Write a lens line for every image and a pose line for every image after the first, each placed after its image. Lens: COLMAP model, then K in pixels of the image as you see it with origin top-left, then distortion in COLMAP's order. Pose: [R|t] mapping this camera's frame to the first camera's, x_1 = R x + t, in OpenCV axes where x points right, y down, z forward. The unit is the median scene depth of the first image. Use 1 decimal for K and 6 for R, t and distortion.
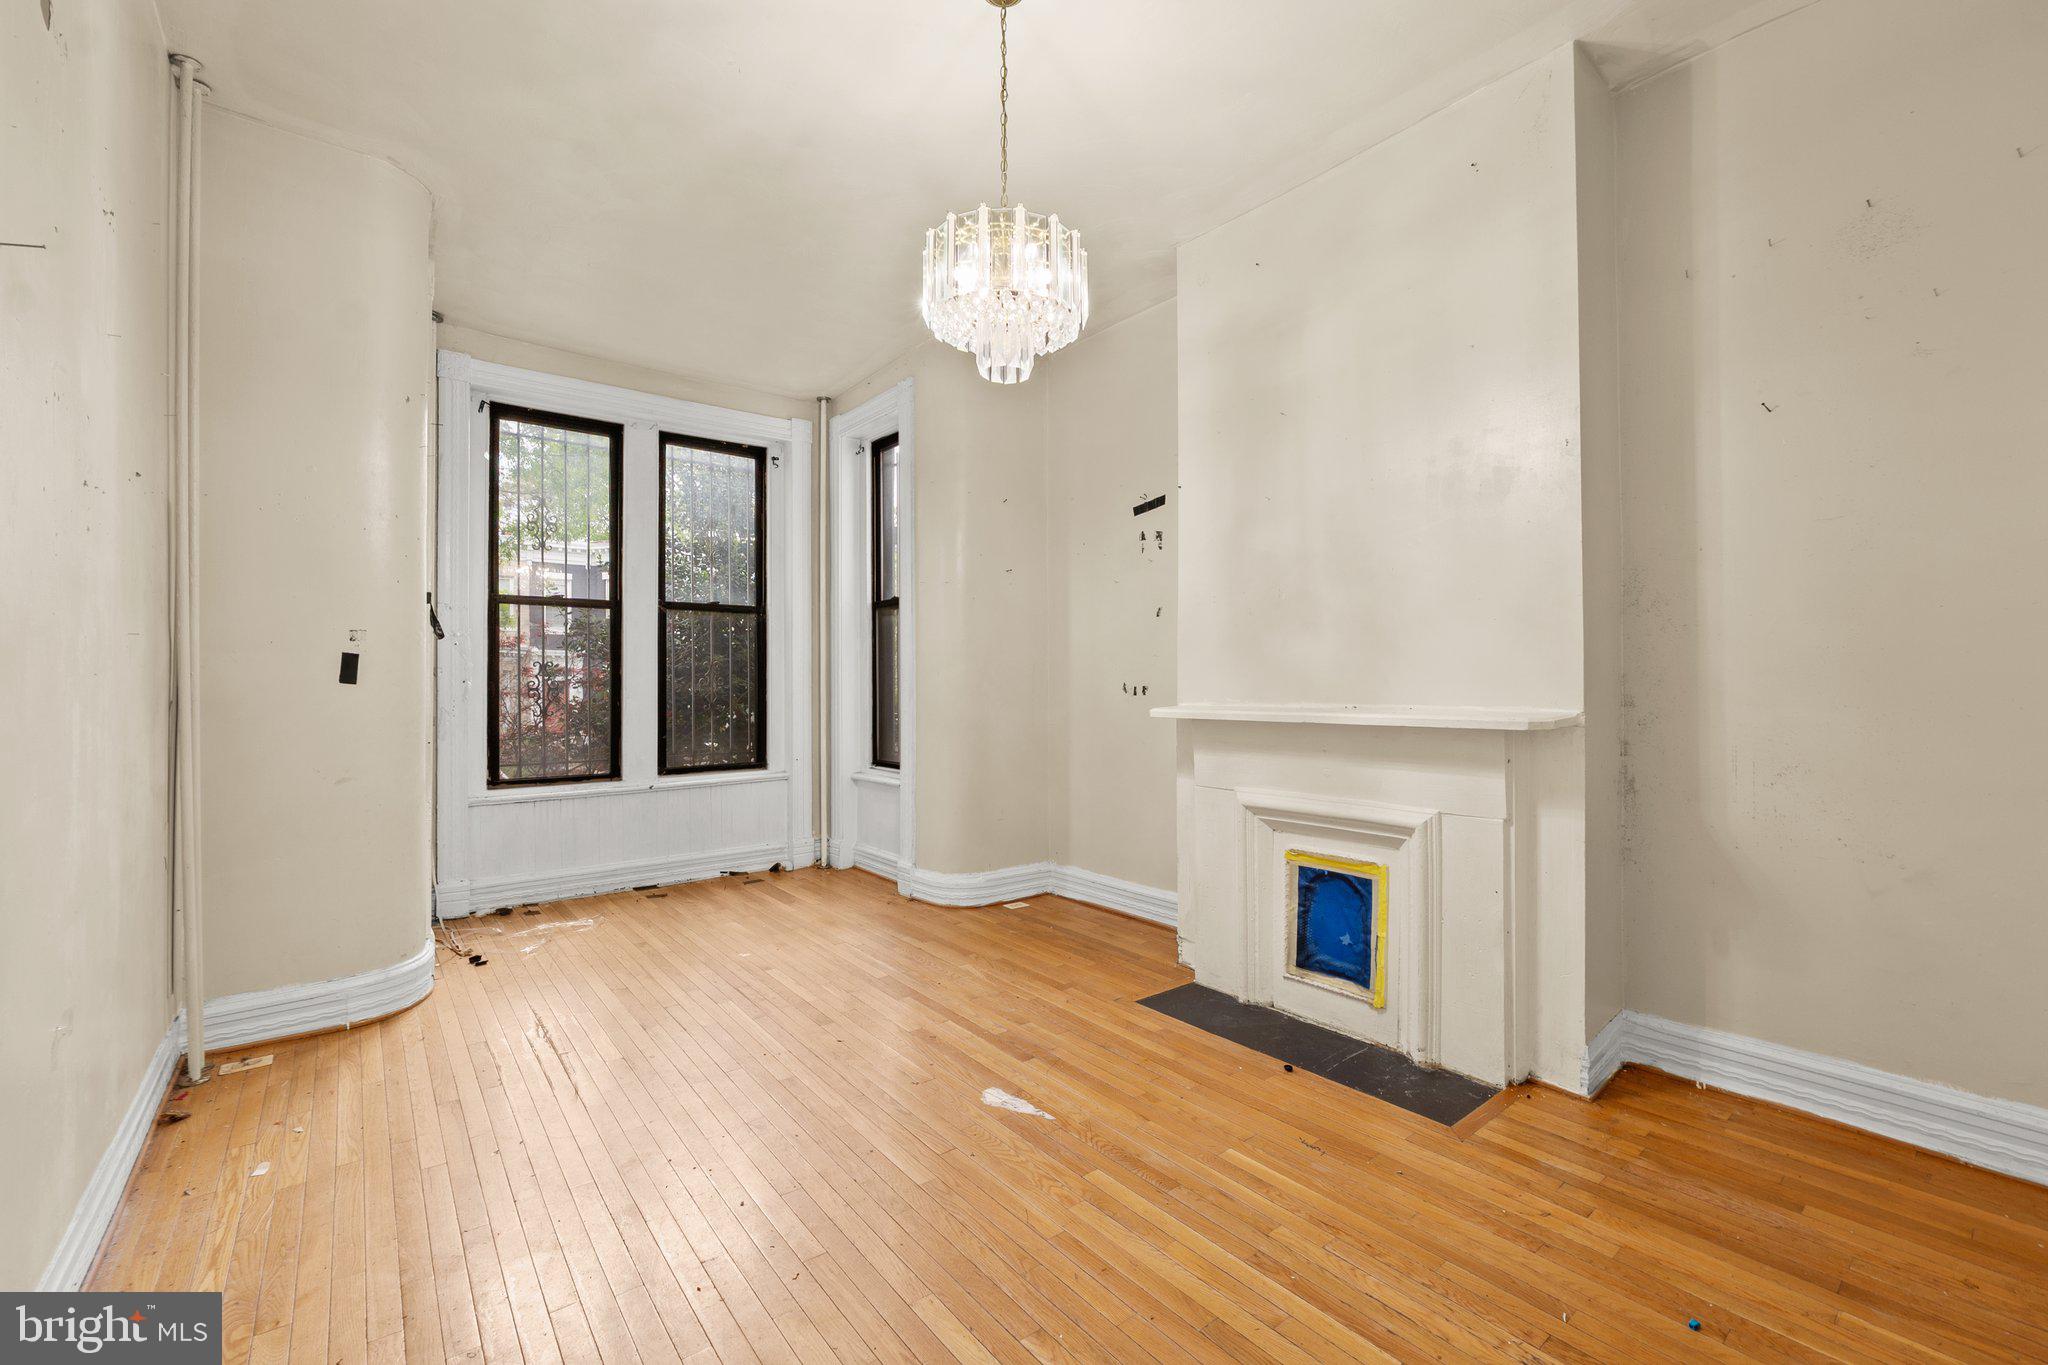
lens RADIAL K [[846.6, 0, 1026.4], [0, 846.6, 684.3], [0, 0, 1]] dist [-0.007967, -0.000241]
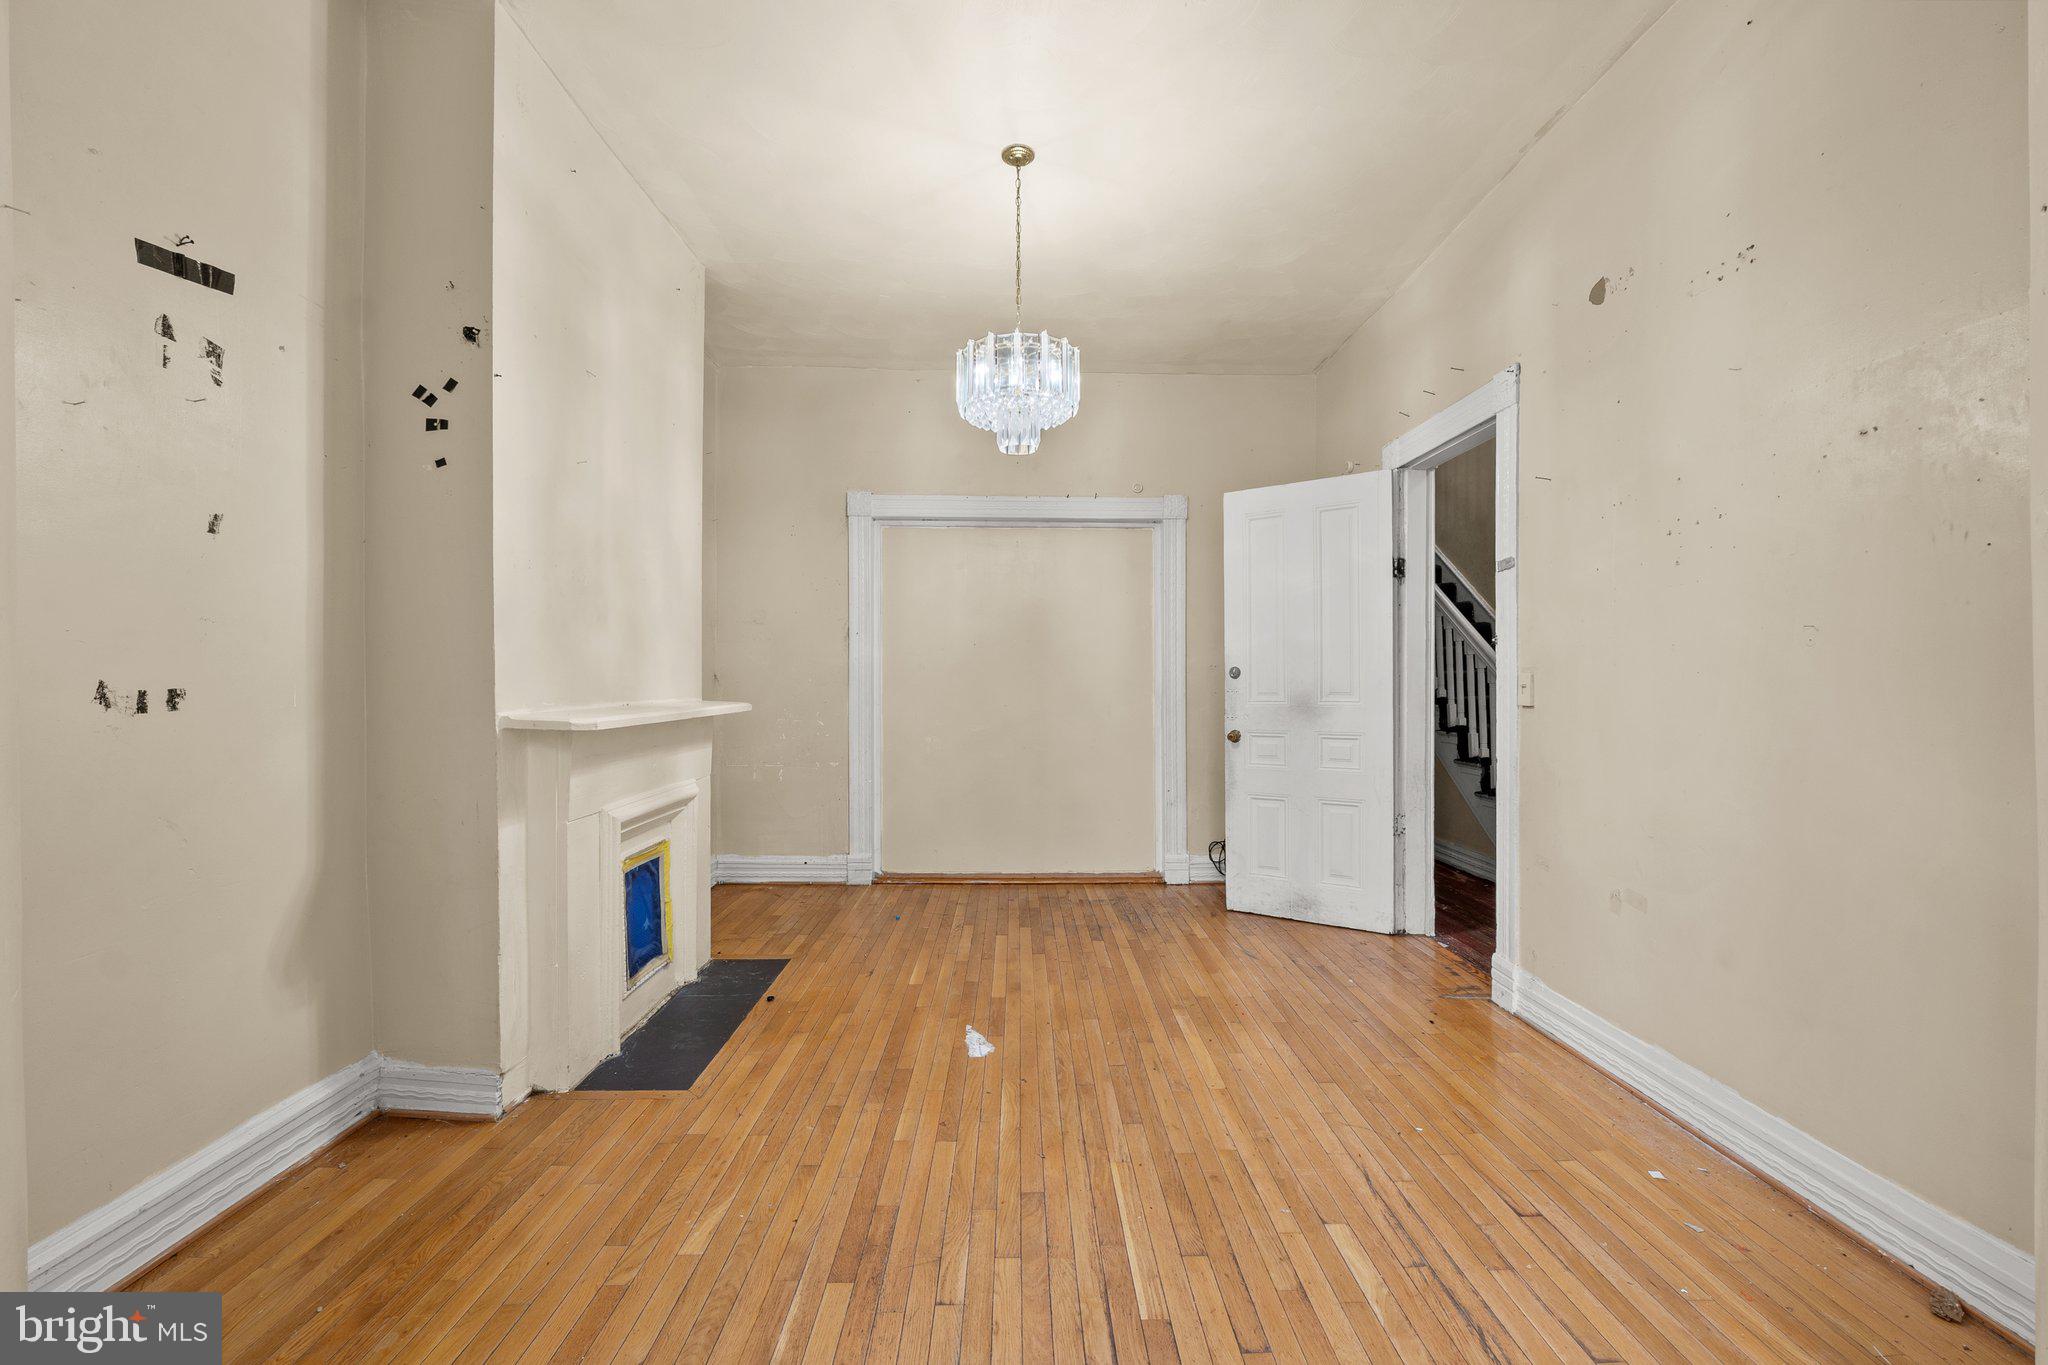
lens RADIAL K [[846.6, 0, 1022.1], [0, 846.6, 677.4], [0, 0, 1]] dist [-0.007967, -0.000241]
pose [[-0.786532, -0.000033, 0.617550, -0.696219], [-0.003704, 0.999982, -0.004664, -0.005057], [-0.617539, -0.005955, -0.786518, 1.659170]]
